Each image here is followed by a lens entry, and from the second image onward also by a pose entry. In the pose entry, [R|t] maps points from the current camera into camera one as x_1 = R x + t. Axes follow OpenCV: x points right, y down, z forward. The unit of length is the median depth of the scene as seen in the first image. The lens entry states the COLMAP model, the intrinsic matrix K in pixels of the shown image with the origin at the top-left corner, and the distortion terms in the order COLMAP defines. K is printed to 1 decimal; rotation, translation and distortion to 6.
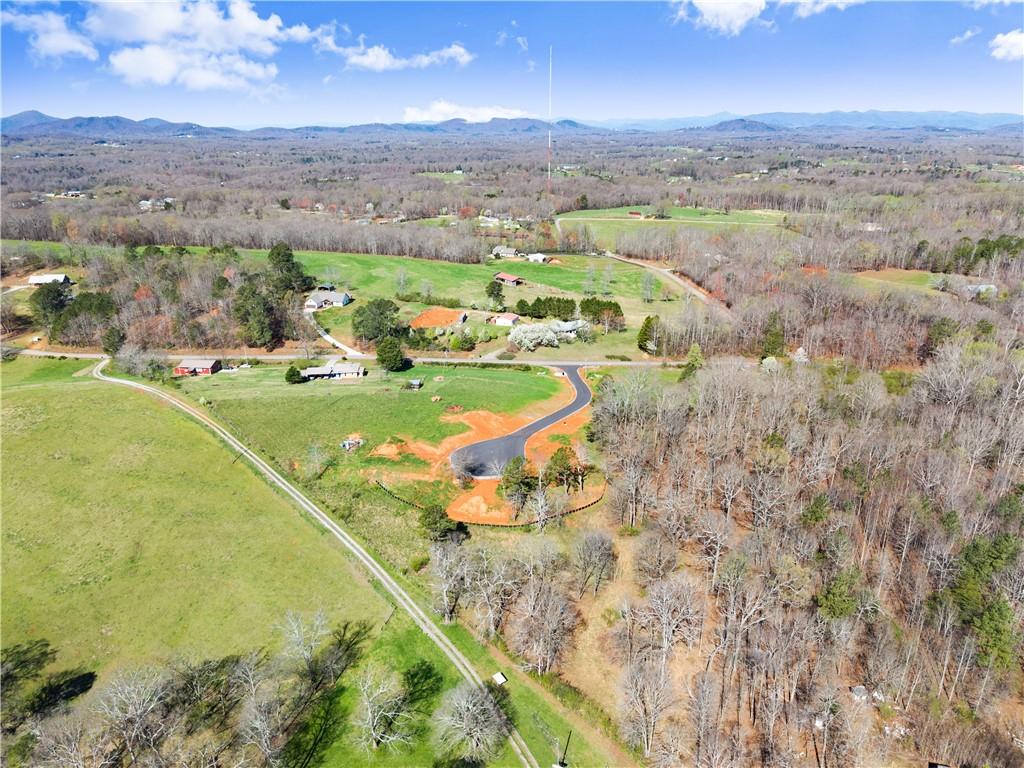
lens RADIAL K [[694.4, 0, 515.2], [0, 694.4, 383.6], [0, 0, 1]] dist [0.026934, -0.019585]
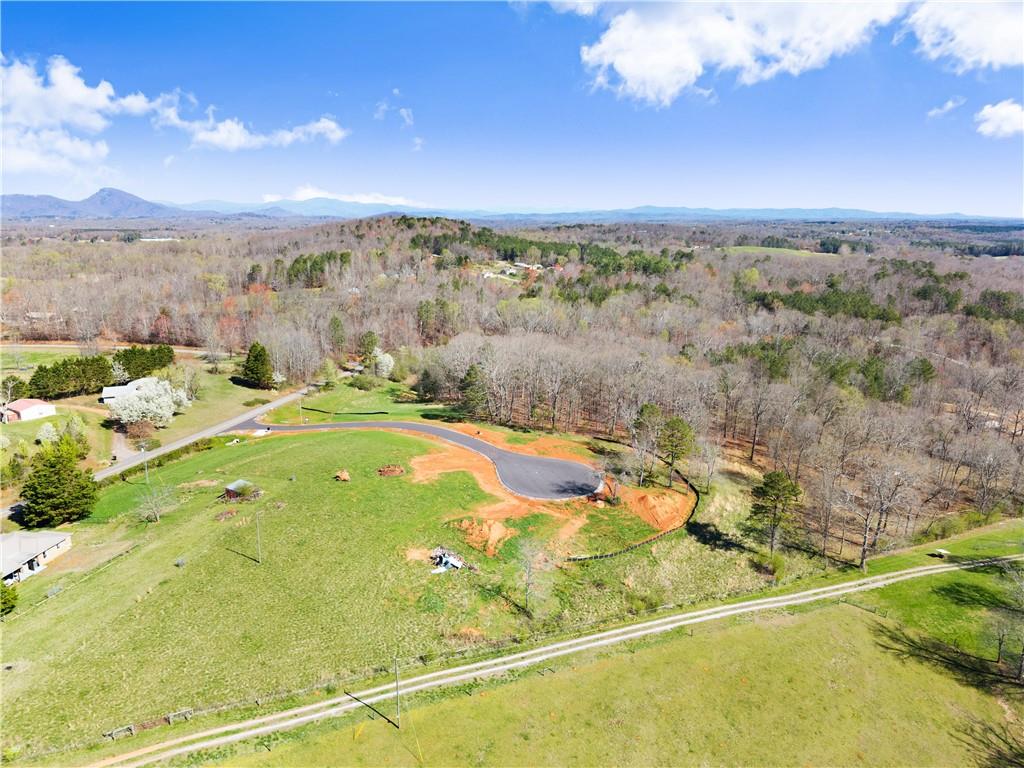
lens RADIAL K [[687.0, 0, 515.3], [0, 687.0, 386.5], [0, 0, 1]] dist [0.007263, -0.002618]
pose [[0.268124, -0.227320, 0.936181, -0.490951], [0.329686, 0.934740, 0.132547, -0.063043], [-0.905216, 0.273107, 0.325571, 0.537752]]
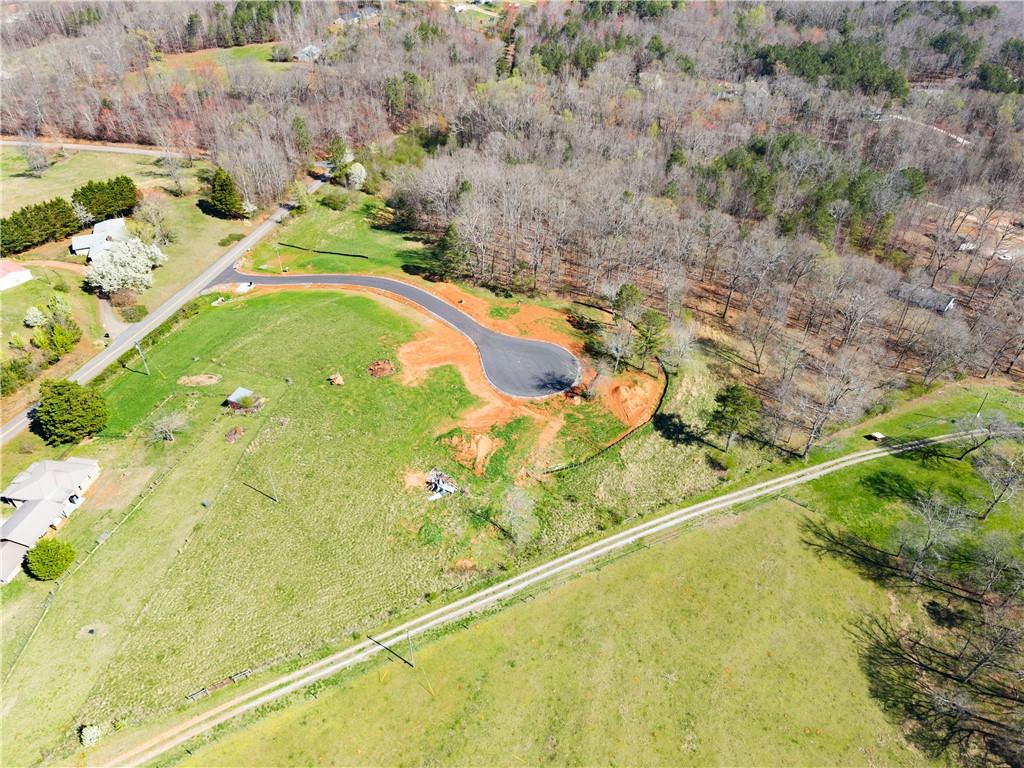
lens RADIAL K [[683.7, 0, 514.4], [0, 683.7, 386.1], [0, 0, 1]] dist [0.023121, -0.020764]
pose [[0.239309, -0.581155, 0.777811, -0.455821], [0.333709, 0.801517, 0.496195, -0.183040], [-0.911795, 0.140819, 0.385747, 0.504593]]
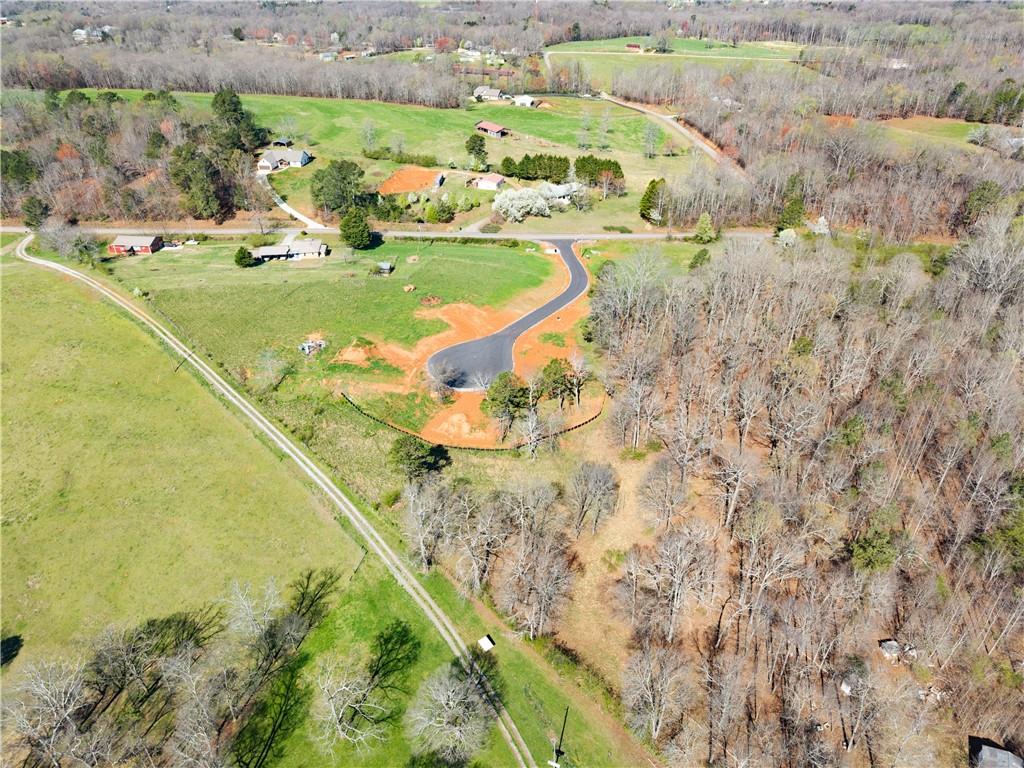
lens RADIAL K [[695.8, 0, 515.8], [0, 695.8, 386.9], [0, 0, 1]] dist [0.005705, 0.000959]
pose [[0.999769, -0.009158, 0.019423, 0.000469], [0.004706, 0.975948, 0.217953, -0.037042], [-0.020952, -0.217811, 0.975766, 0.100746]]
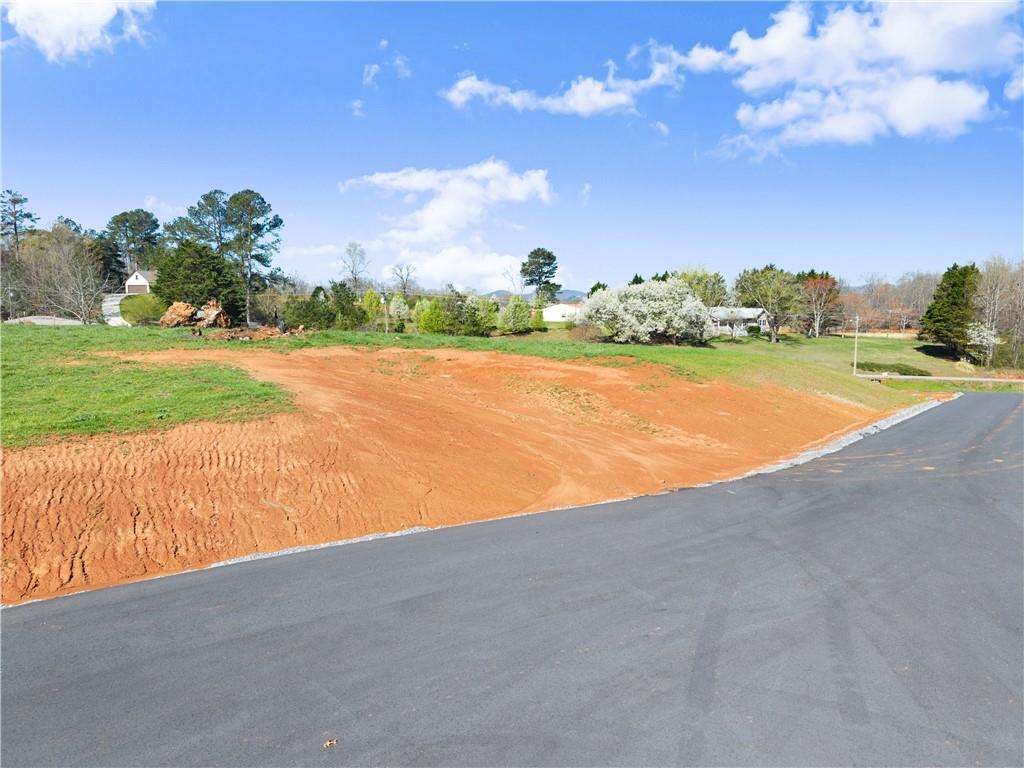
lens RADIAL K [[688.2, 0, 511.1], [0, 688.2, 382.9], [0, 0, 1]] dist [0.017486, -0.017662]
pose [[0.997882, 0.005501, -0.064812, -0.022345], [-0.020412, 0.972567, -0.231727, 0.058182], [0.061759, 0.232559, 0.970619, 0.680431]]
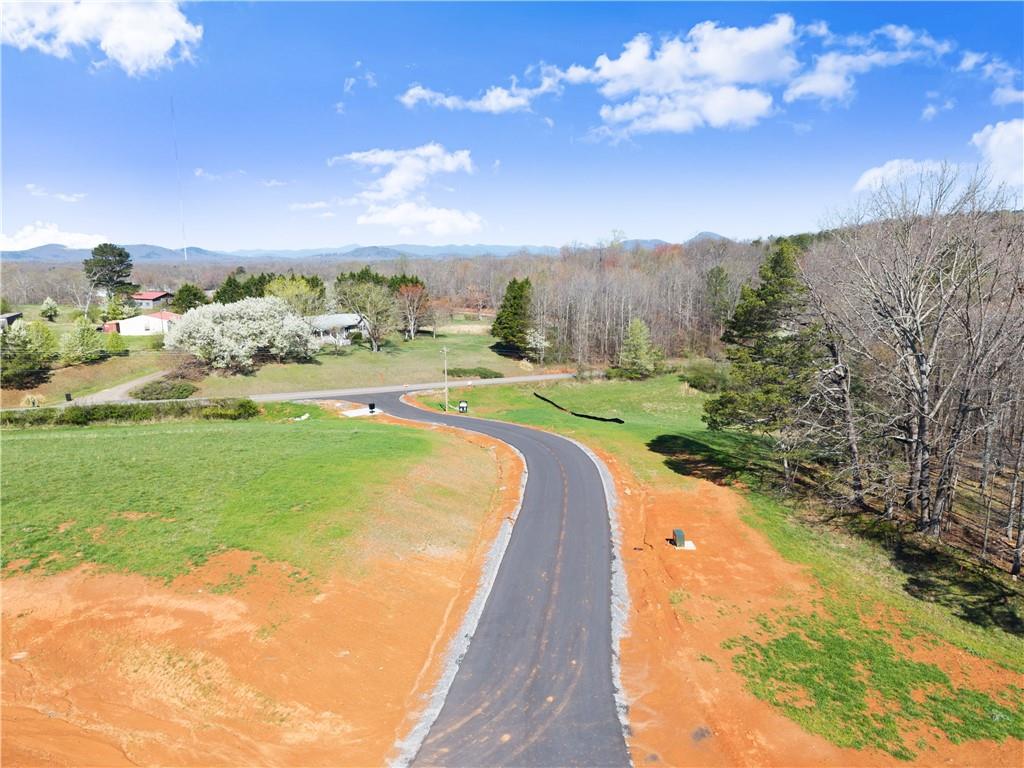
lens RADIAL K [[682.9, 0, 514.7], [0, 682.9, 394.9], [0, 0, 1]] dist [0.051521, -0.056740]
pose [[0.877435, -0.092297, 0.470732, -0.021932], [0.166190, 0.979031, -0.117814, 0.028385], [-0.449987, 0.181605, 0.874375, 0.670067]]
